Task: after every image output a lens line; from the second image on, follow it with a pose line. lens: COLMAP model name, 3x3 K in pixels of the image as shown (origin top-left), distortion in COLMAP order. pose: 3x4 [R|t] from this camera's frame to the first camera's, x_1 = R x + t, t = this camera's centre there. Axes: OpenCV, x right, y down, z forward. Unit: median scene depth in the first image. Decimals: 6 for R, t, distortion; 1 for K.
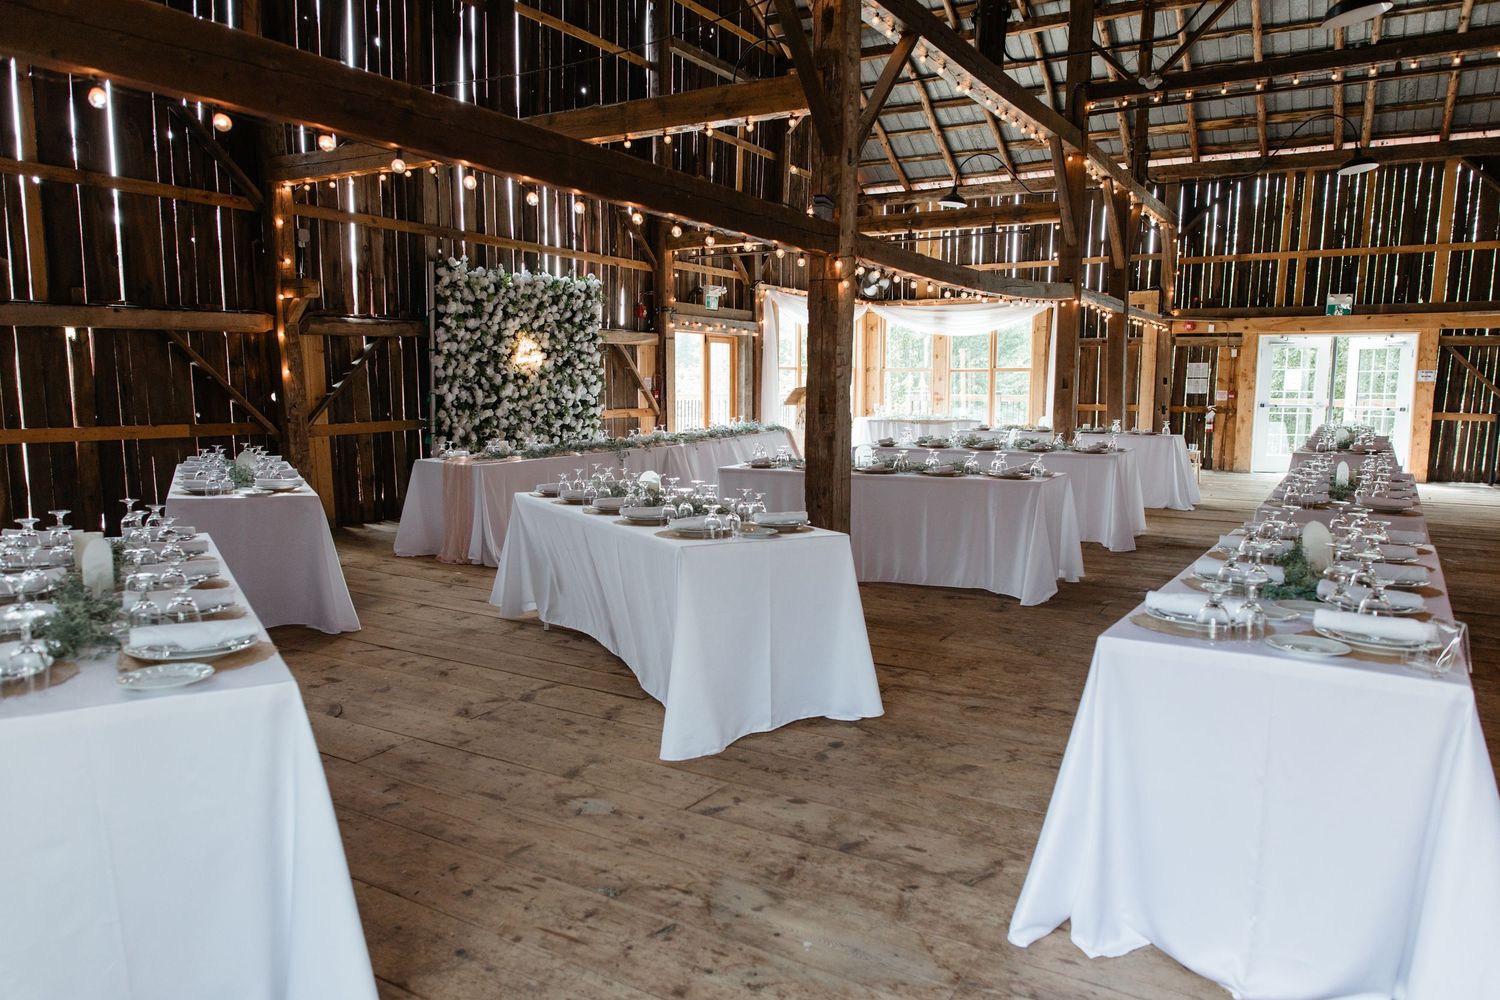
lens RADIAL K [[1023.5, 0, 748.8], [0, 1023.5, 507.6], [0, 0, 1]] dist [-0.002510, 0.000425]
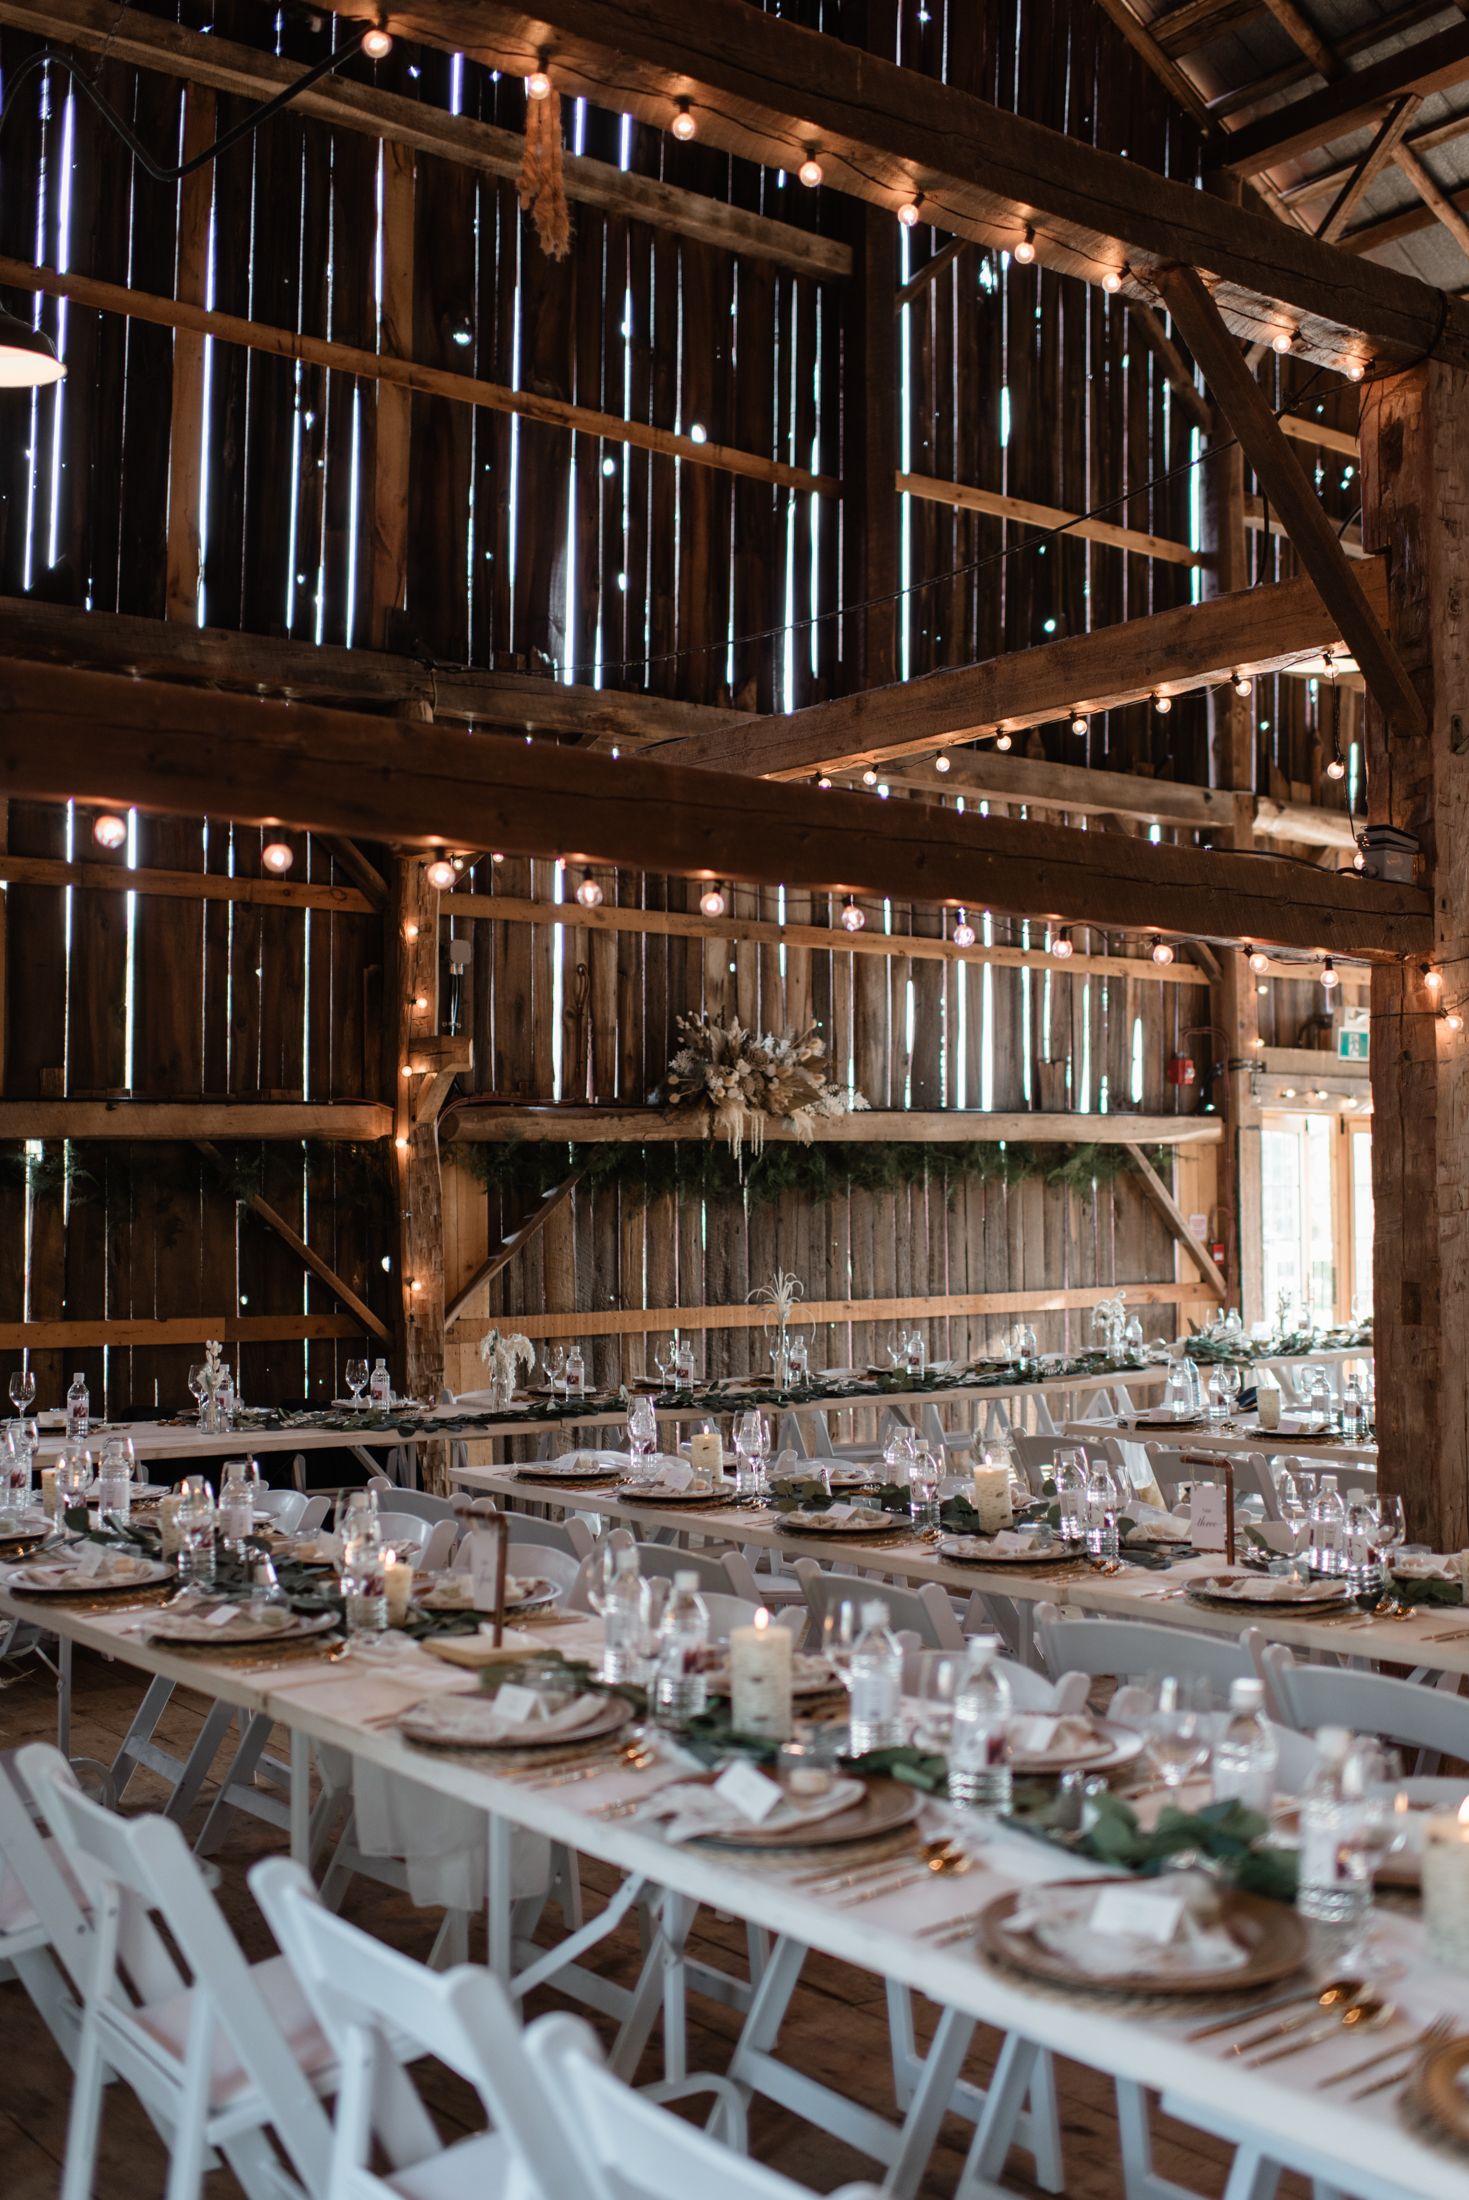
lens RADIAL K [[2213.9, 0, 747.9], [0, 2213.9, 1084.7], [0, 0, 1]] dist [-0.008684, 0.000000]
pose [[0.929812, -0.023727, -0.367270, 0.088762], [-0.040613, 0.985211, -0.166466, -0.015658], [0.365788, 0.169698, 0.915097, 0.031333]]
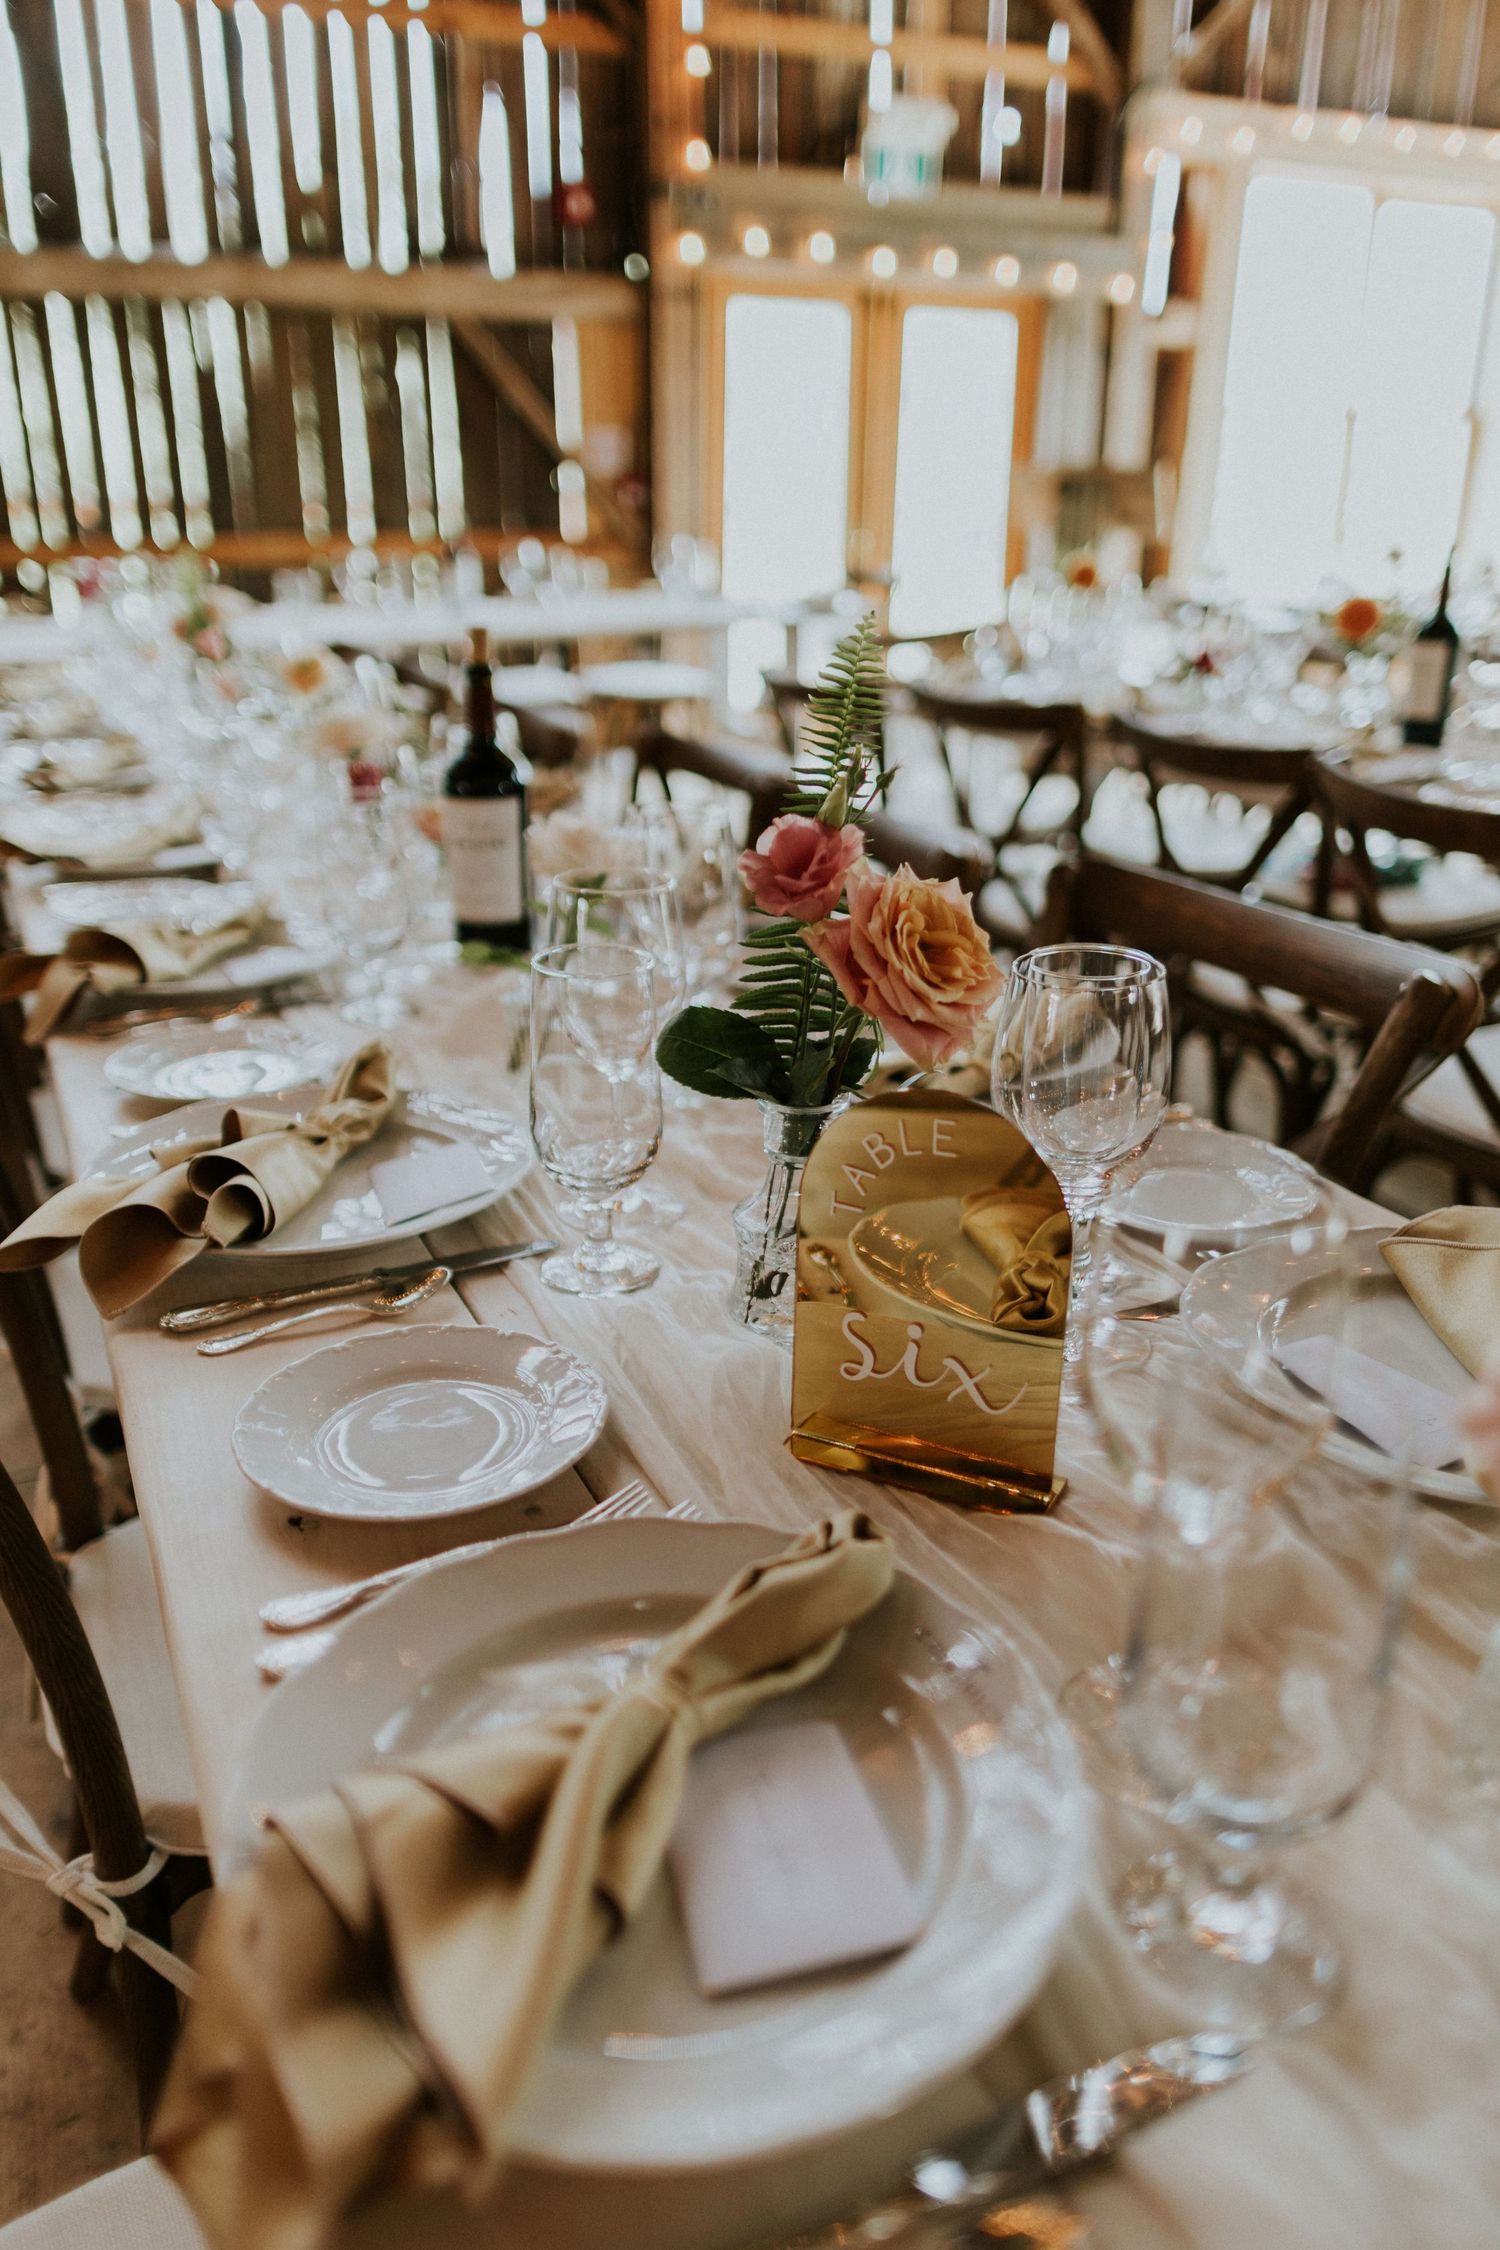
lens RADIAL K [[1528.4, 0, 751.9], [0, 1528.4, 1122.5], [0, 0, 1]] dist [0.006743, 0.000205]
pose [[0.777109, 0.236311, -0.583318, 0.319654], [-0.085952, 0.957998, 0.273592, -0.064164], [0.623470, -0.162474, 0.764780, 0.728195]]
